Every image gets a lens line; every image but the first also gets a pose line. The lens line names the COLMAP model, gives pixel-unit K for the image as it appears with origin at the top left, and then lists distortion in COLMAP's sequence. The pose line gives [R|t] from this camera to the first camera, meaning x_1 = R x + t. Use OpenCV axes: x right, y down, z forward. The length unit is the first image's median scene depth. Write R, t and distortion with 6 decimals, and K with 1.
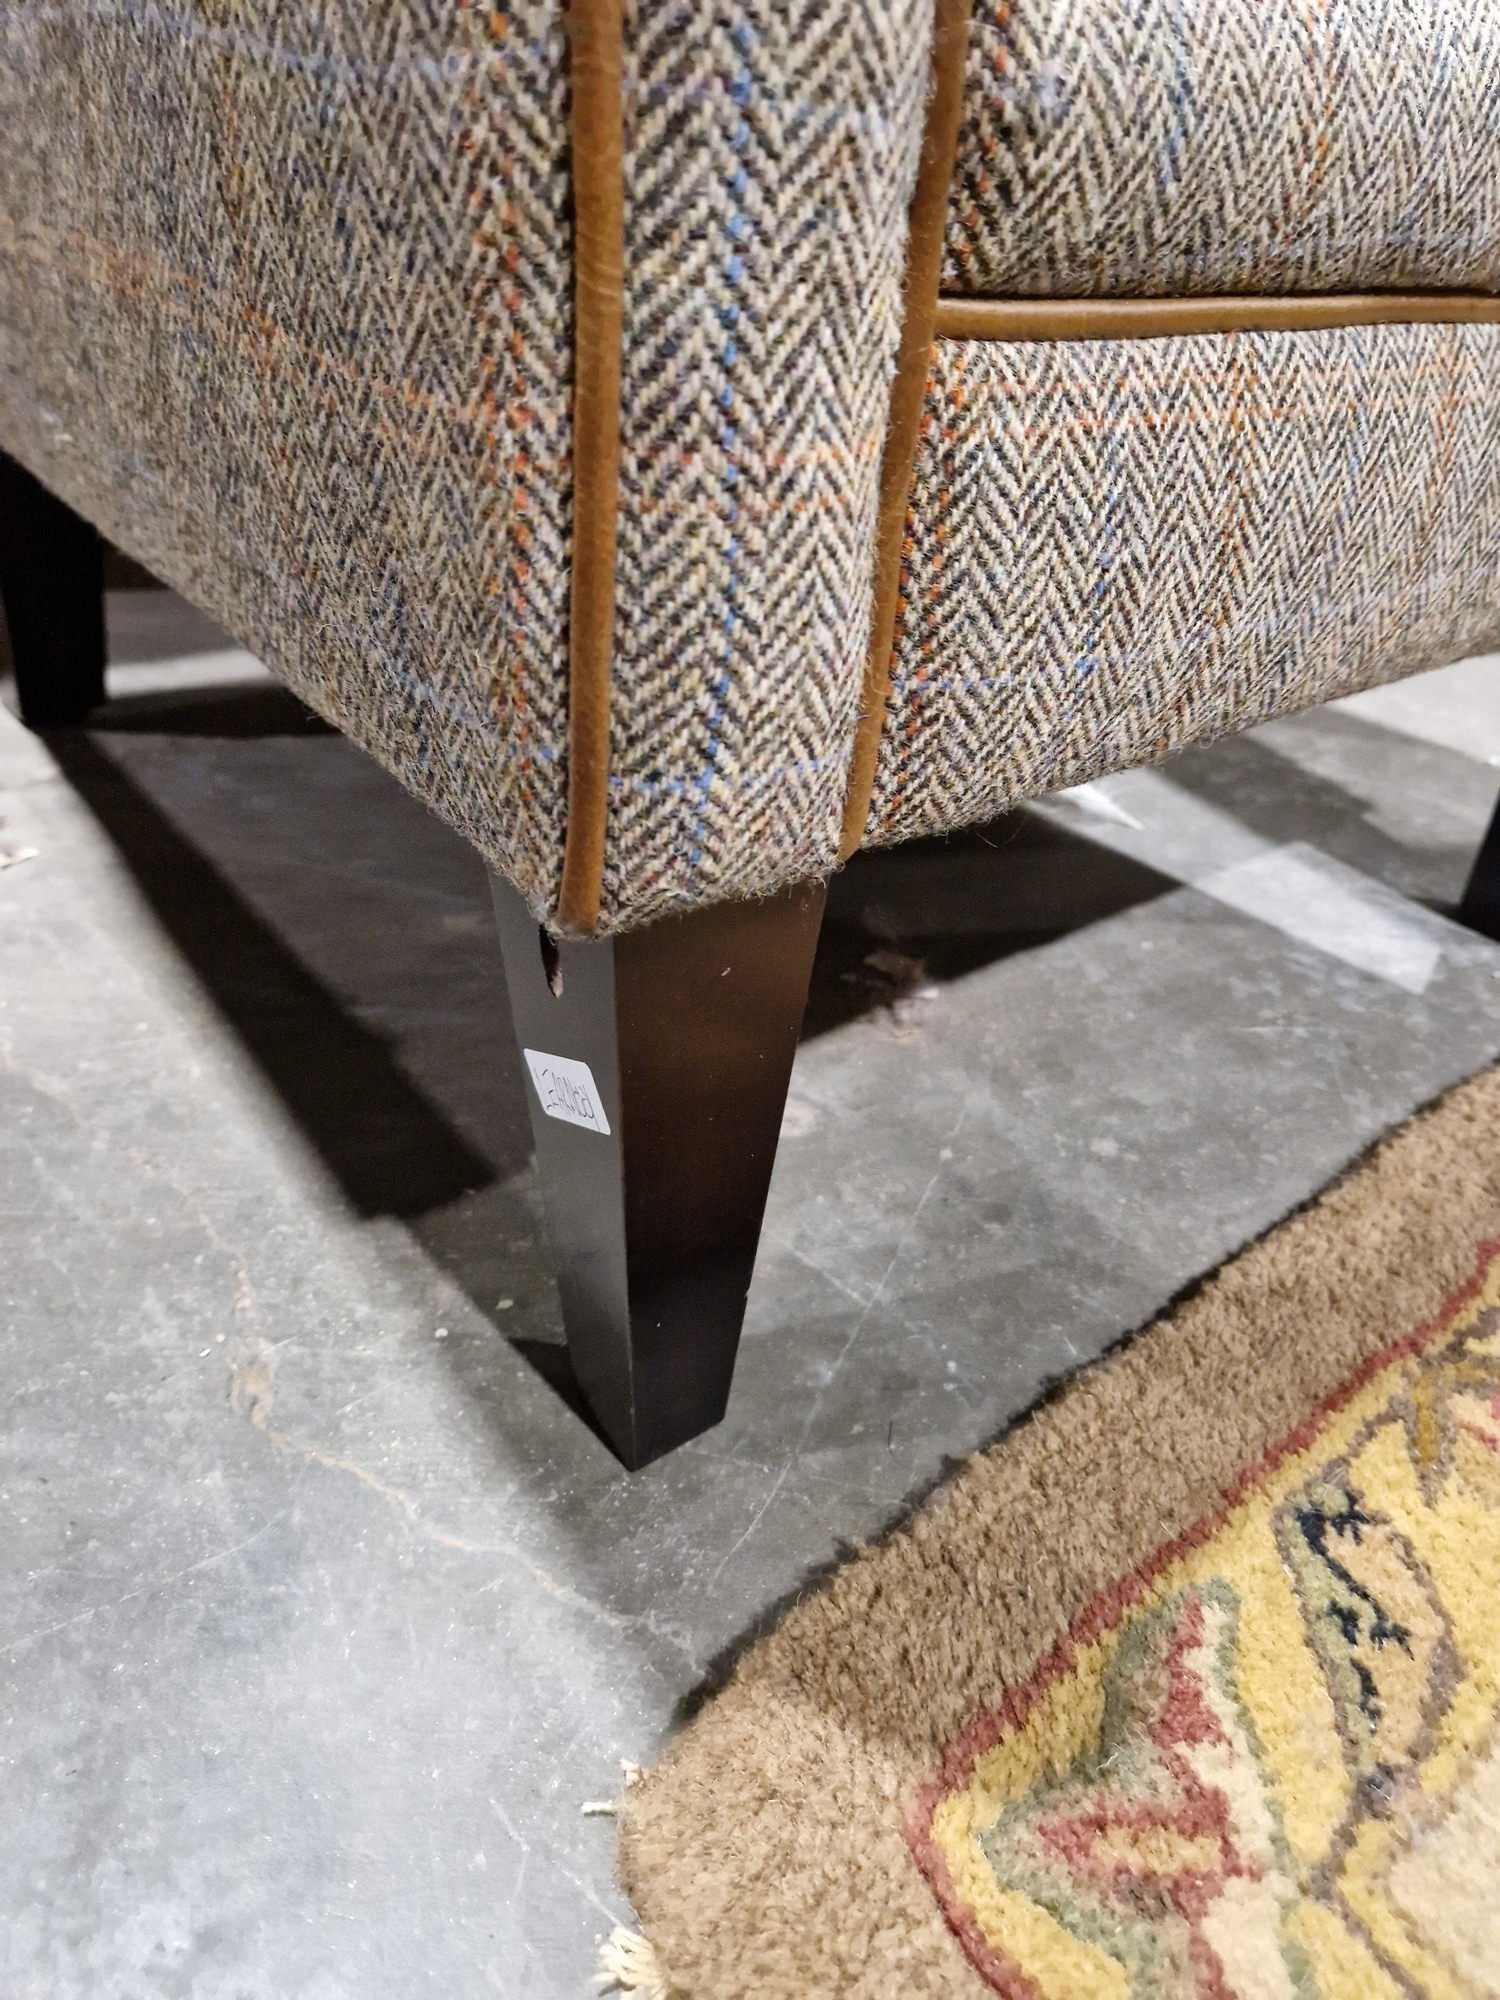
lens RADIAL K [[1360.7, 0, 751.1], [0, 1360.7, 979.6], [0, 0, 1]] dist [0.063334, -0.065812]
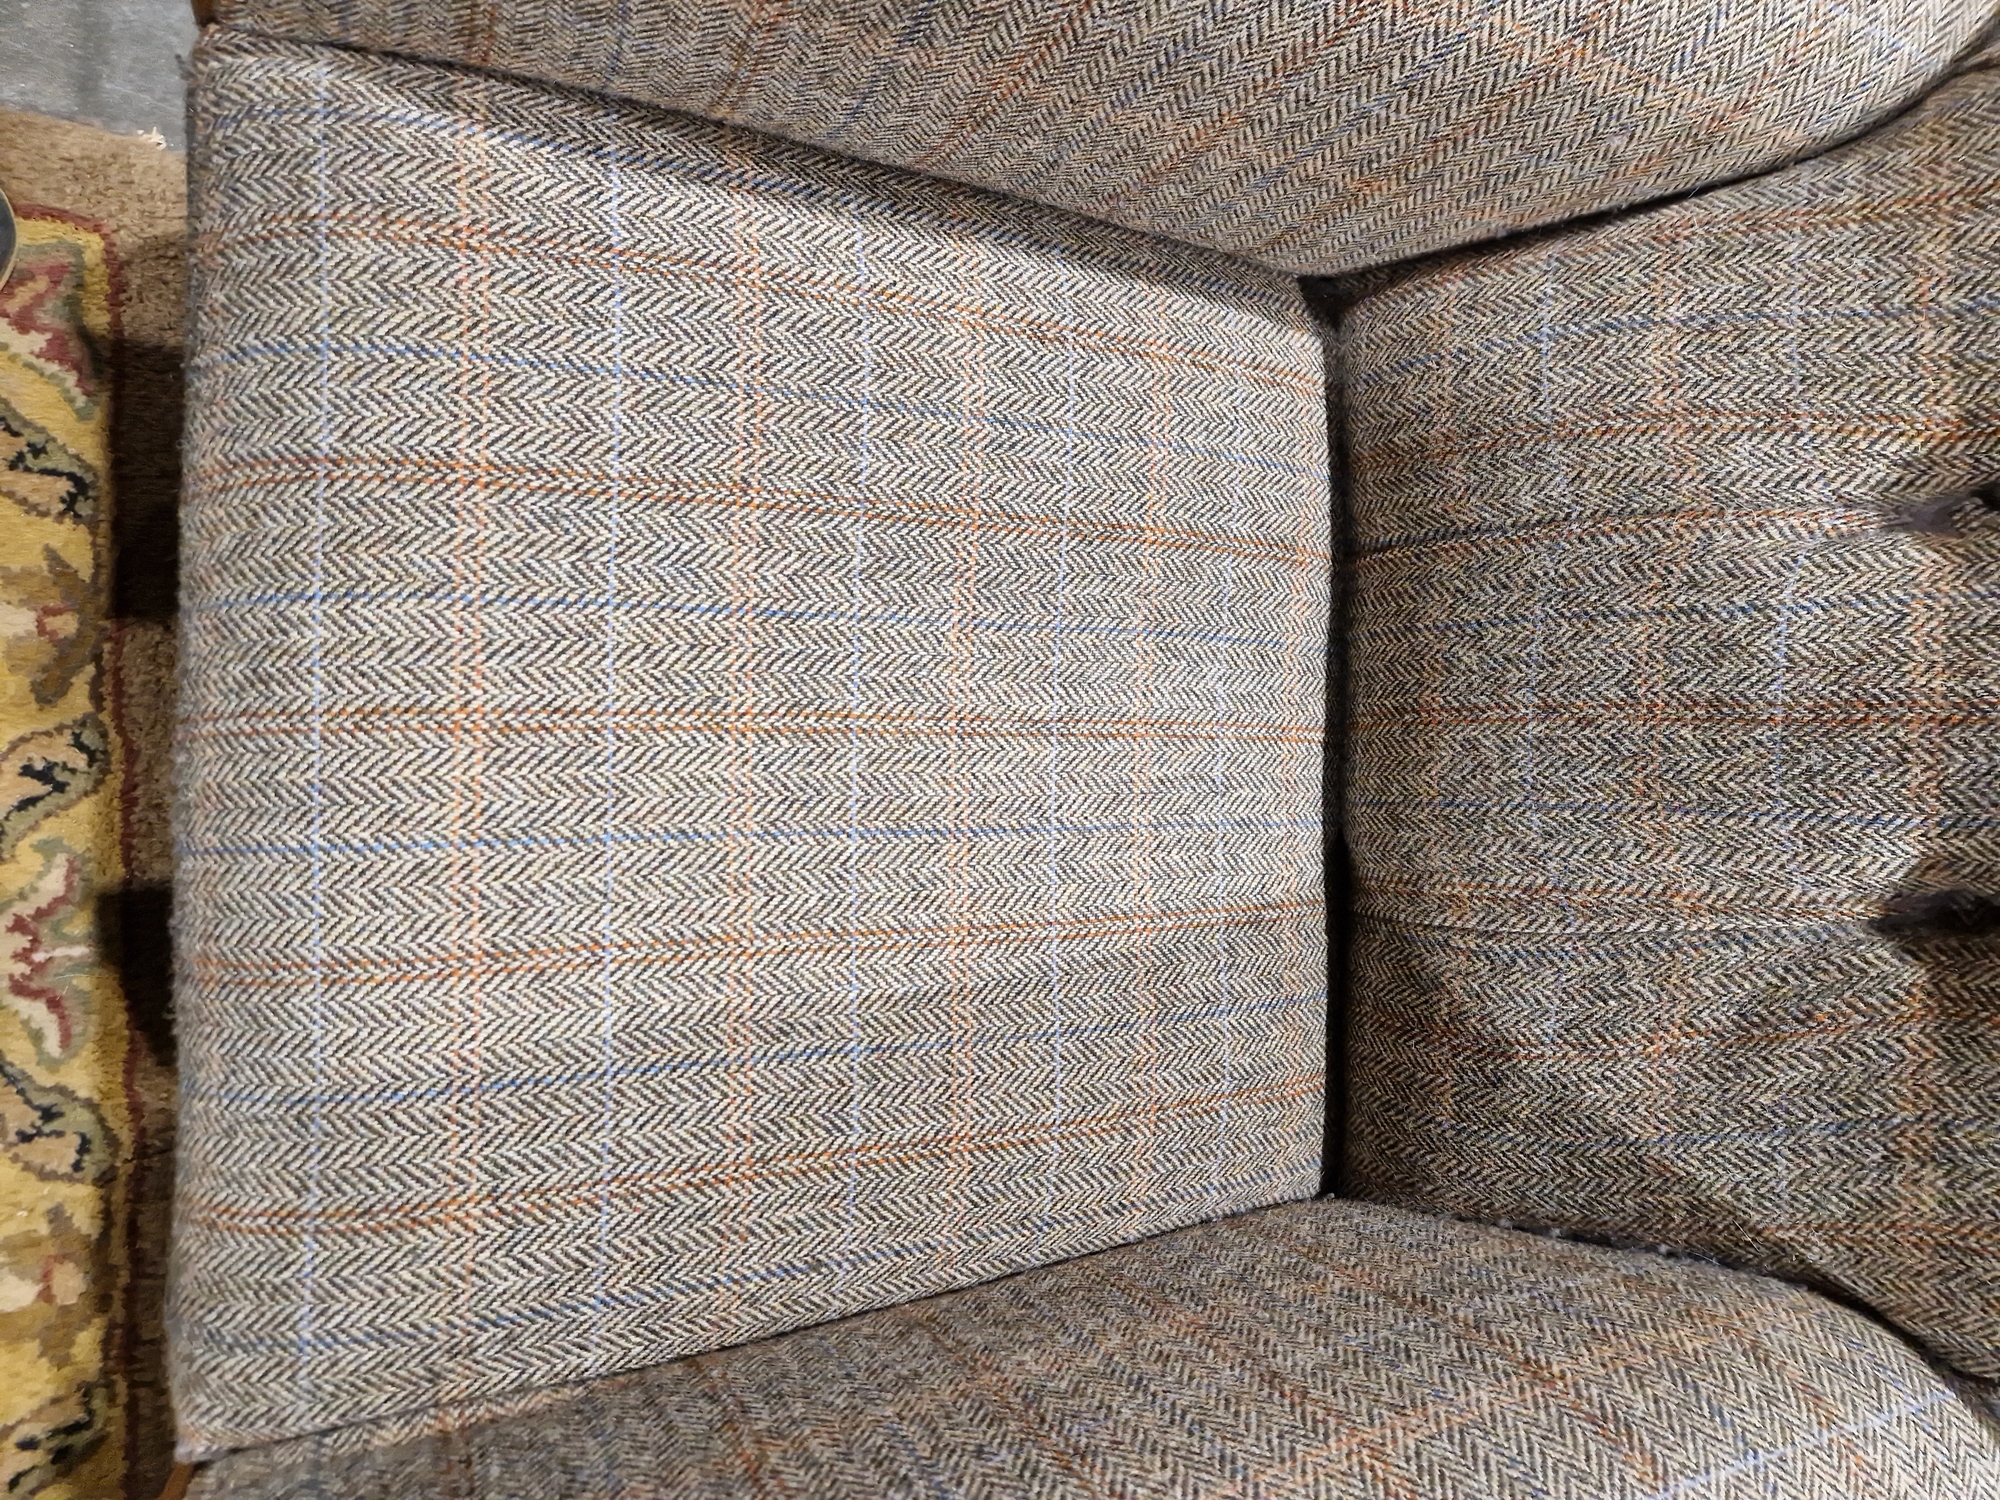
lens RADIAL K [[1324.8, 0, 1029.0], [0, 1324.8, 754.3], [0, 0, 1]] dist [0.072527, -0.070438]
pose [[-0.534315, 0.770686, -0.347203, 0.715307], [-0.772022, -0.277667, 0.571736, -2.119744], [0.344223, 0.573536, 0.743349, 0.243407]]
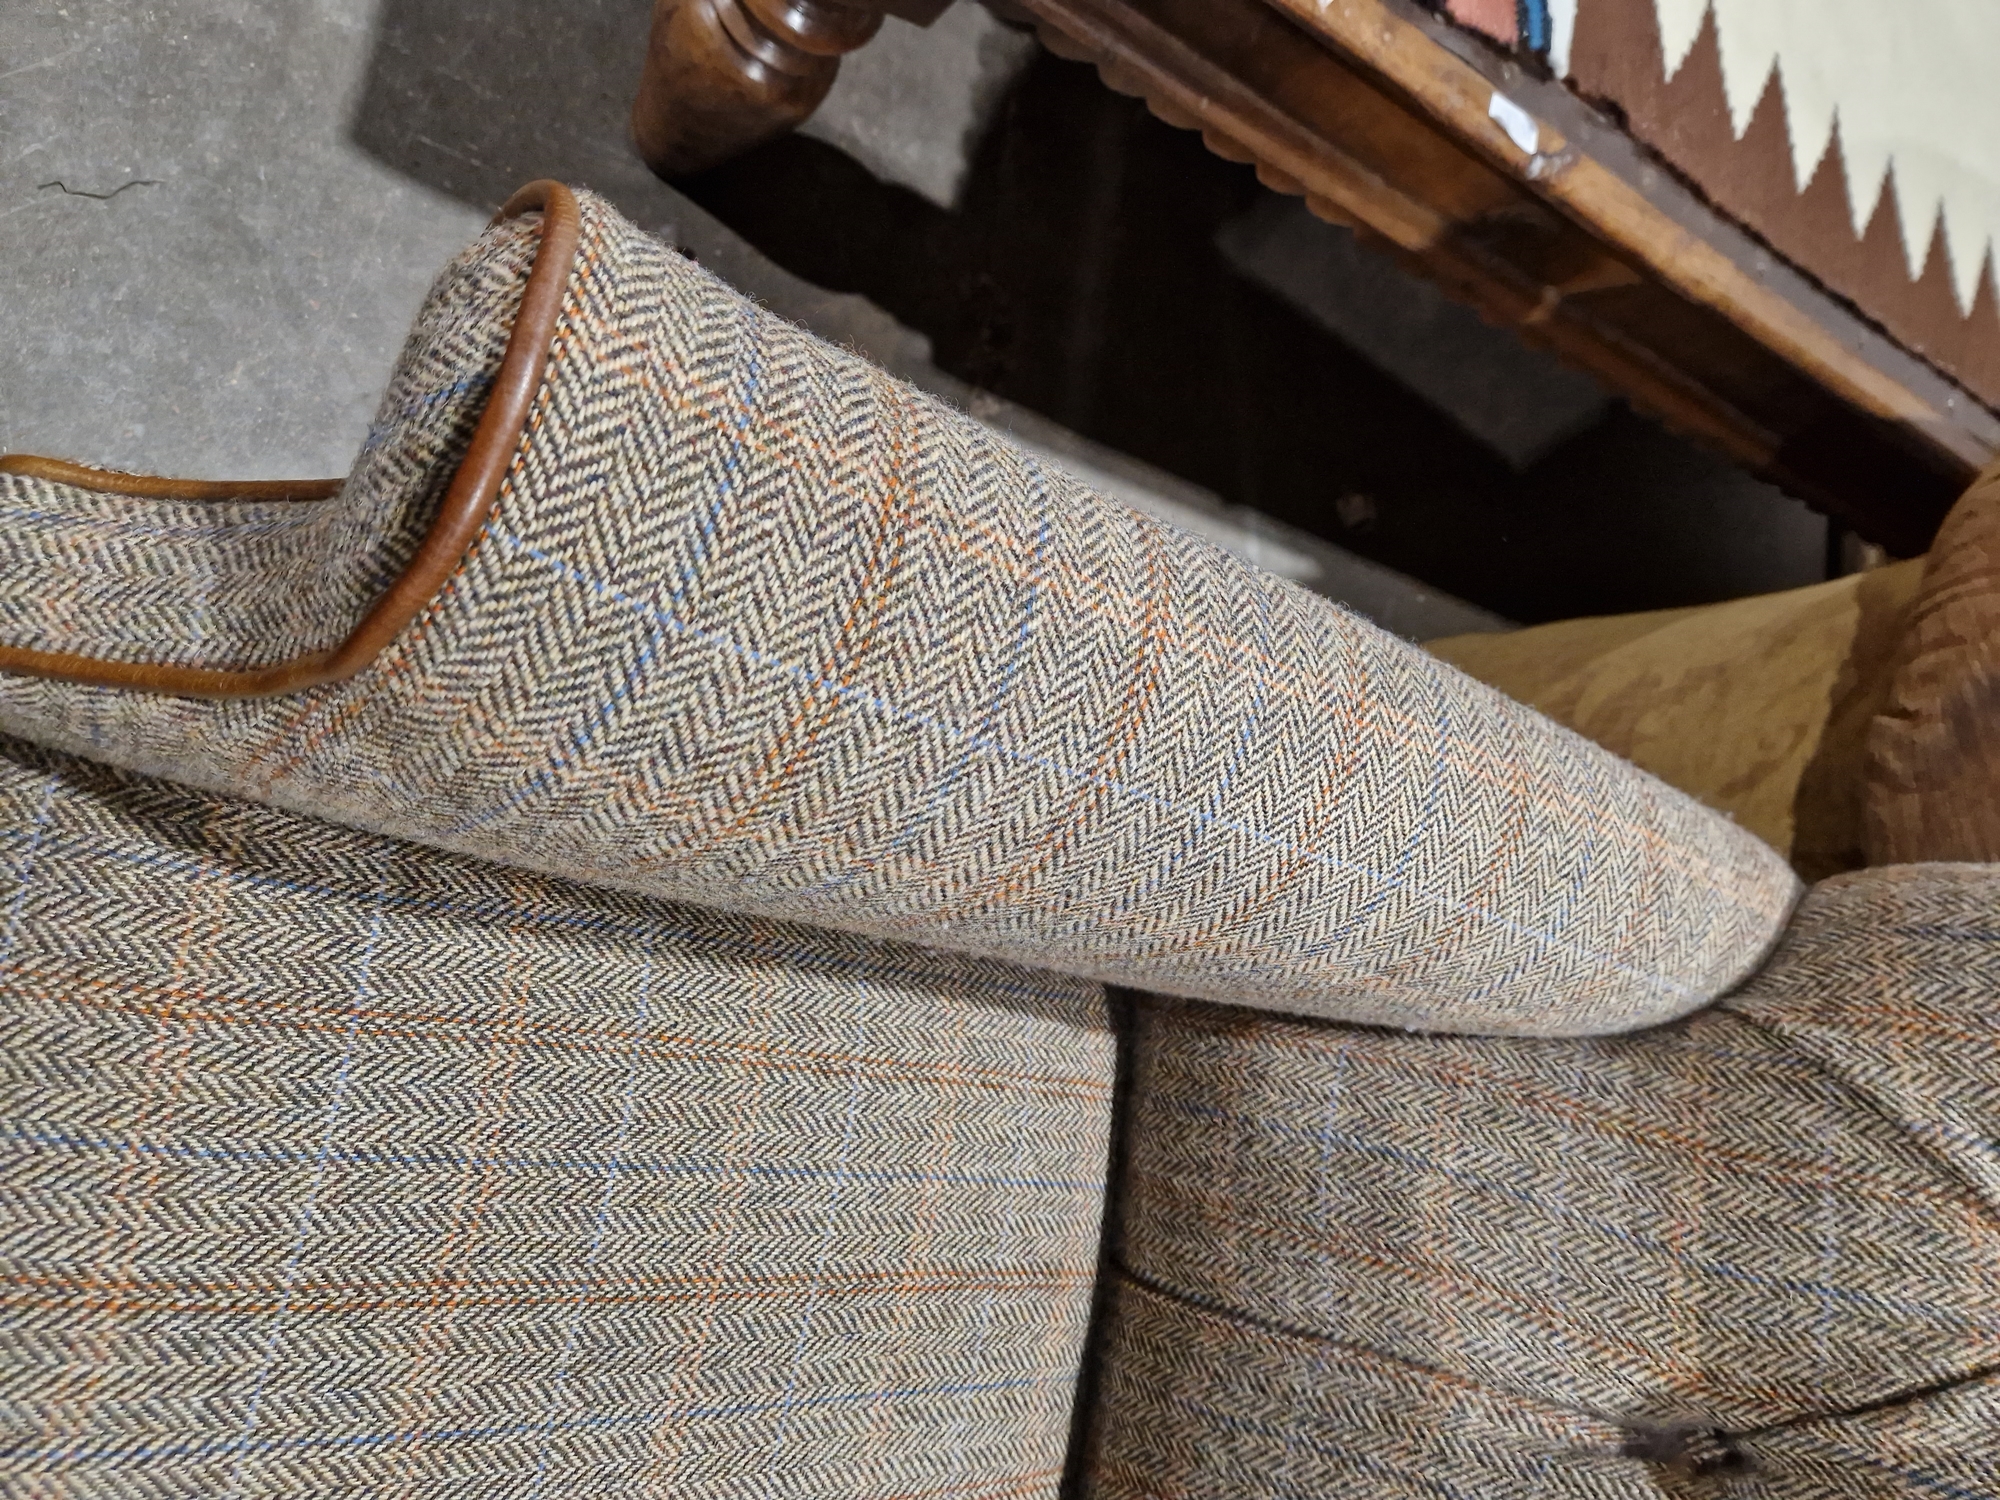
lens RADIAL K [[1340.0, 0, 1028.8], [0, 1340.0, 757.7], [0, 0, 1]] dist [0.059830, -0.059295]
pose [[-0.576243, 0.605311, -0.549129, 0.226320], [-0.808560, -0.324358, 0.490941, -1.878198], [0.119057, 0.726905, 0.676339, -0.125947]]
